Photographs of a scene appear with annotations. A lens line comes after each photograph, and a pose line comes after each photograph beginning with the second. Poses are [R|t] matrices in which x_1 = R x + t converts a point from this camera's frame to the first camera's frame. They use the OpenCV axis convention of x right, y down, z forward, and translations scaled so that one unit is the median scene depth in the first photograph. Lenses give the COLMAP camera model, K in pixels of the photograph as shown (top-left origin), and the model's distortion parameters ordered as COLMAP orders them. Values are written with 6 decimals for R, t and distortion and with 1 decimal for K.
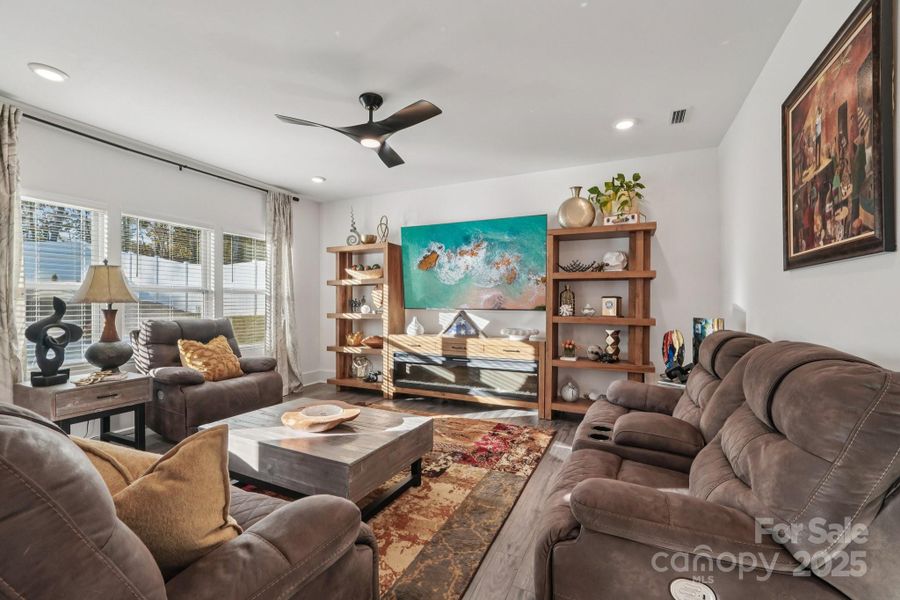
lens RADIAL K [[377.3, 0, 455.3], [0, 377.3, 305.2], [0, 0, 1]] dist [-0.017600, -0.000157]
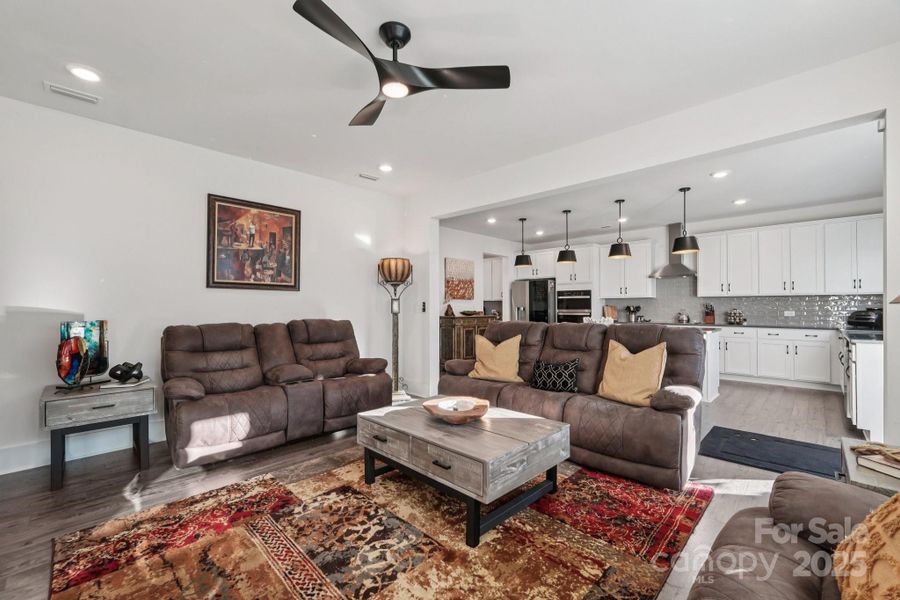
lens RADIAL K [[377.3, 0, 455.3], [0, 377.3, 305.2], [0, 0, 1]] dist [-0.017600, -0.000157]
pose [[-0.947632, -0.000392, 0.319365, -0.555166], [-0.000710, 0.999999, -0.000878, -0.005463], [-0.319364, -0.001058, -0.947631, 1.612628]]
